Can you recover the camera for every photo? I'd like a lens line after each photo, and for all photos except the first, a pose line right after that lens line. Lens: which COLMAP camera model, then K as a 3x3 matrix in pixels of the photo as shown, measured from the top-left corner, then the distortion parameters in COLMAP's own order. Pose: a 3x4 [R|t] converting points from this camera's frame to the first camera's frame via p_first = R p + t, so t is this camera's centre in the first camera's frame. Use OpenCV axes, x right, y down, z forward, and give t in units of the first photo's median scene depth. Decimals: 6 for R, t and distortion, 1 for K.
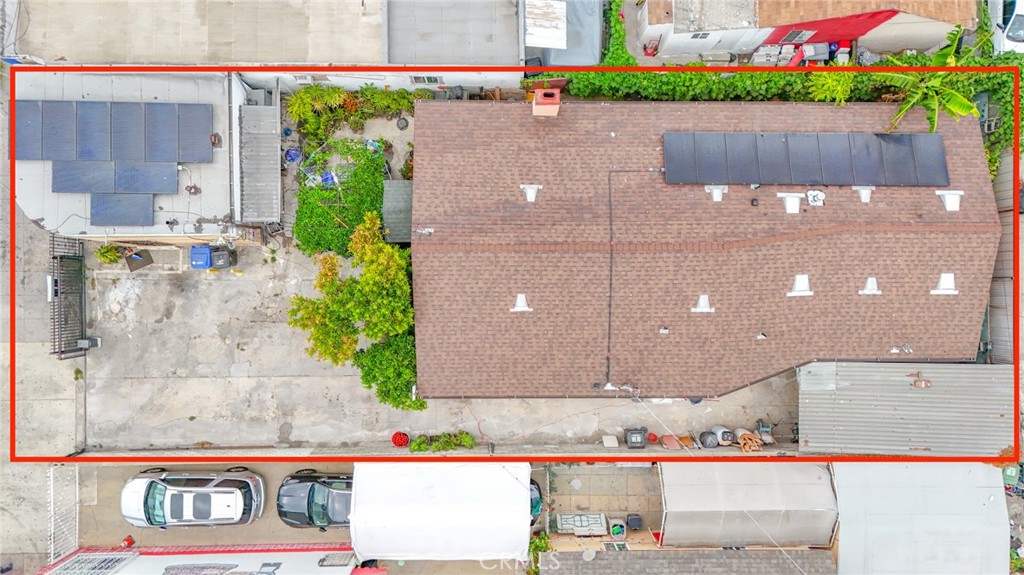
lens RADIAL K [[752.3, 0, 509.9], [0, 752.3, 287.3], [0, 0, 1]] dist [0.080778, -0.071410]
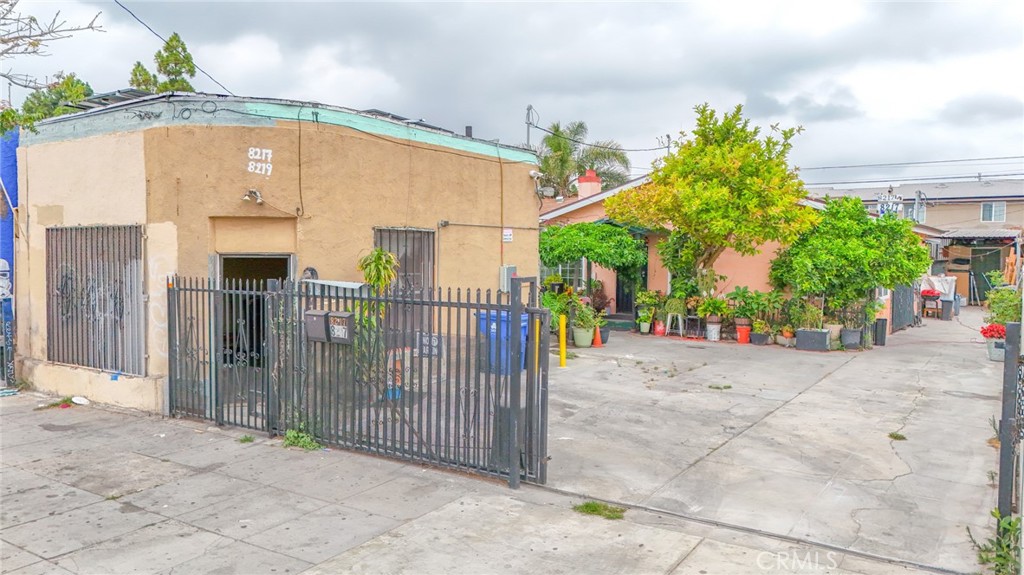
lens RADIAL K [[752.3, 0, 511.0], [0, 752.3, 286.2], [0, 0, 1]] dist [0.080778, -0.071410]
pose [[0.560045, -0.052056, 0.826825, -0.842198], [0.828457, 0.038654, -0.558717, 0.237060], [-0.002876, 0.997896, 0.064774, 1.022156]]
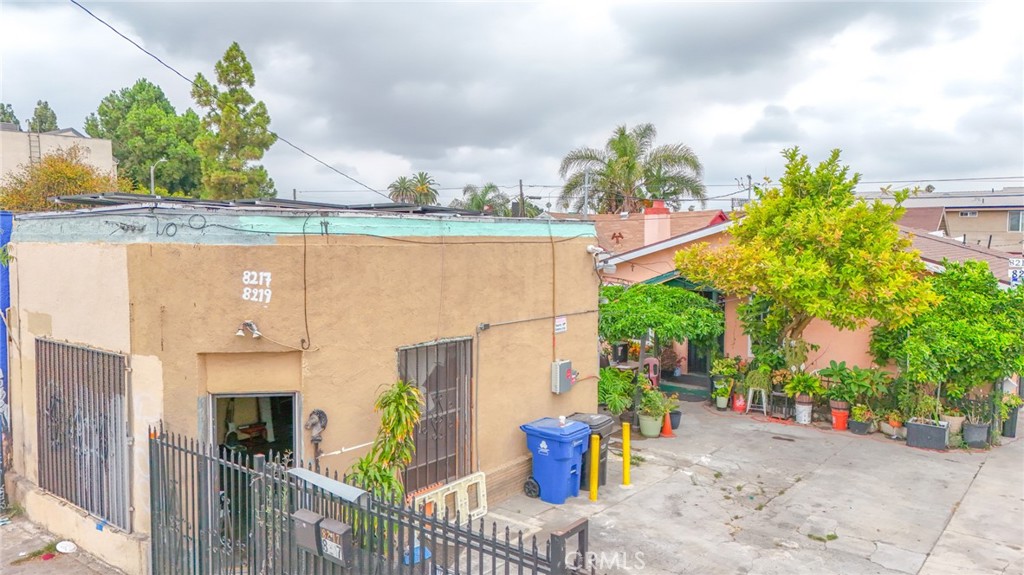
lens RADIAL K [[752.3, 0, 511.6], [0, 752.3, 286.6], [0, 0, 1]] dist [0.080778, -0.071410]
pose [[0.628262, -0.067825, 0.775040, -0.772461], [0.778000, 0.052414, -0.626075, 0.197331], [0.001840, 0.996319, 0.085698, 0.958010]]
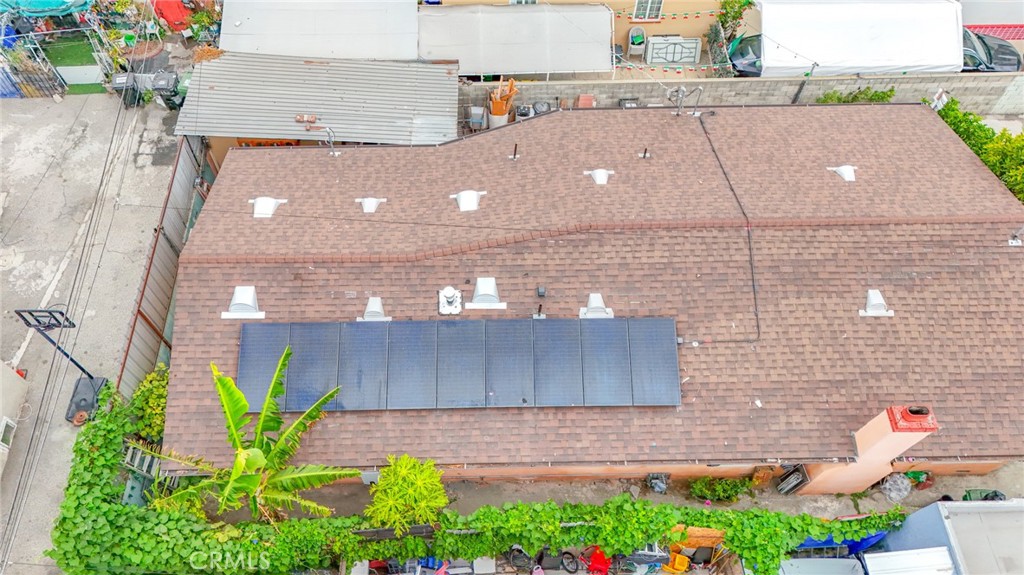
lens RADIAL K [[752.3, 0, 511.2], [0, 752.3, 288.2], [0, 0, 1]] dist [0.080778, -0.071410]
pose [[-0.998669, 0.007383, -0.051049, 0.372910], [-0.033023, -0.851788, 0.522846, -0.443781], [-0.039623, 0.523835, 0.850897, 0.421542]]
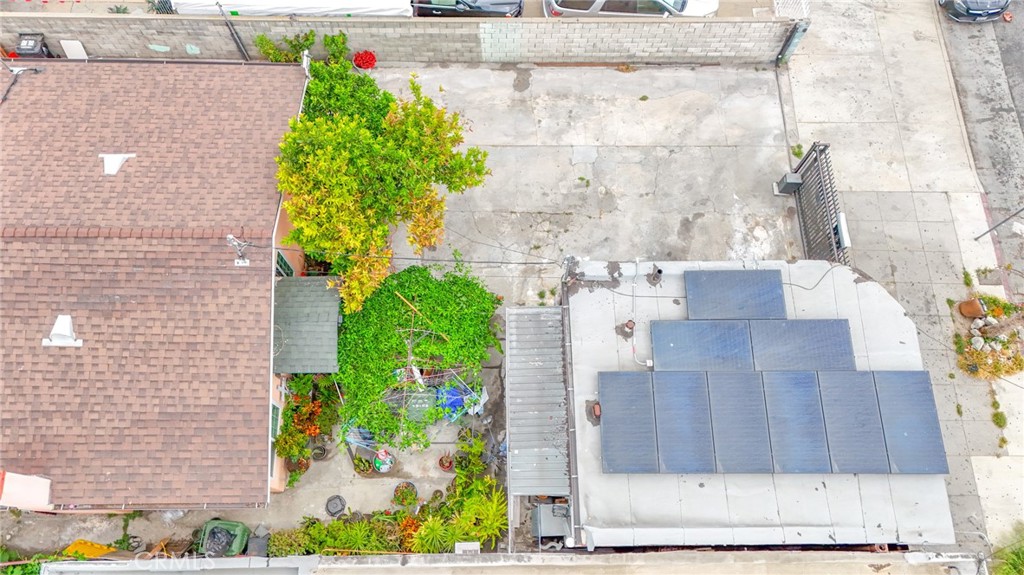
lens RADIAL K [[752.3, 0, 511.9], [0, 752.3, 287.0], [0, 0, 1]] dist [0.080778, -0.071410]
pose [[-0.999189, -0.009039, -0.039244, -0.287279], [-0.005218, -0.937217, 0.348707, -0.294815], [-0.039932, 0.348629, 0.936410, 0.406999]]
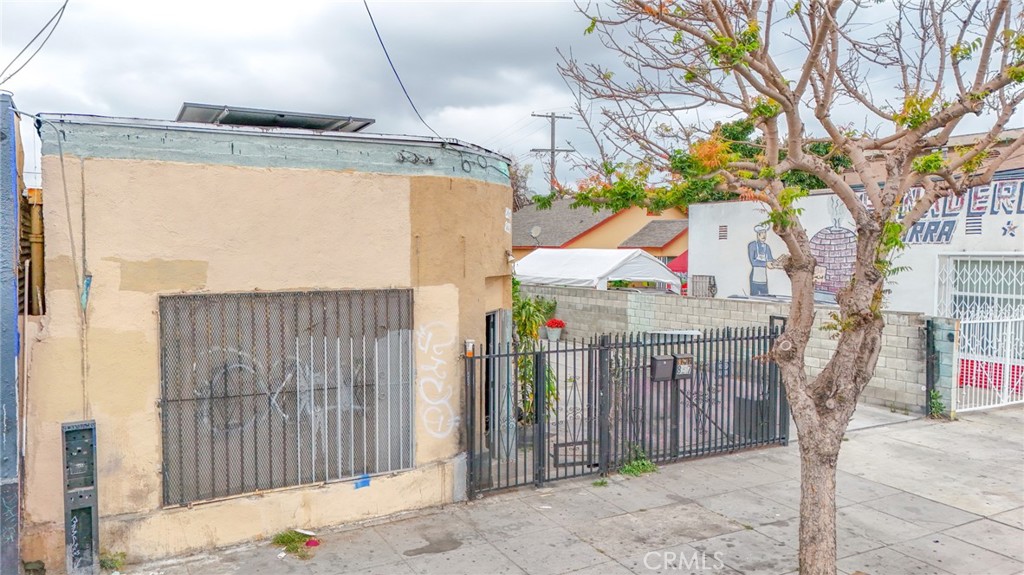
lens RADIAL K [[752.3, 0, 513.4], [0, 752.3, 285.5], [0, 0, 1]] dist [0.080778, -0.071410]
pose [[-0.480418, -0.059498, 0.875019, -0.928880], [0.876839, -0.011254, 0.480652, -0.261161], [-0.018751, 0.998165, 0.057577, 0.995592]]
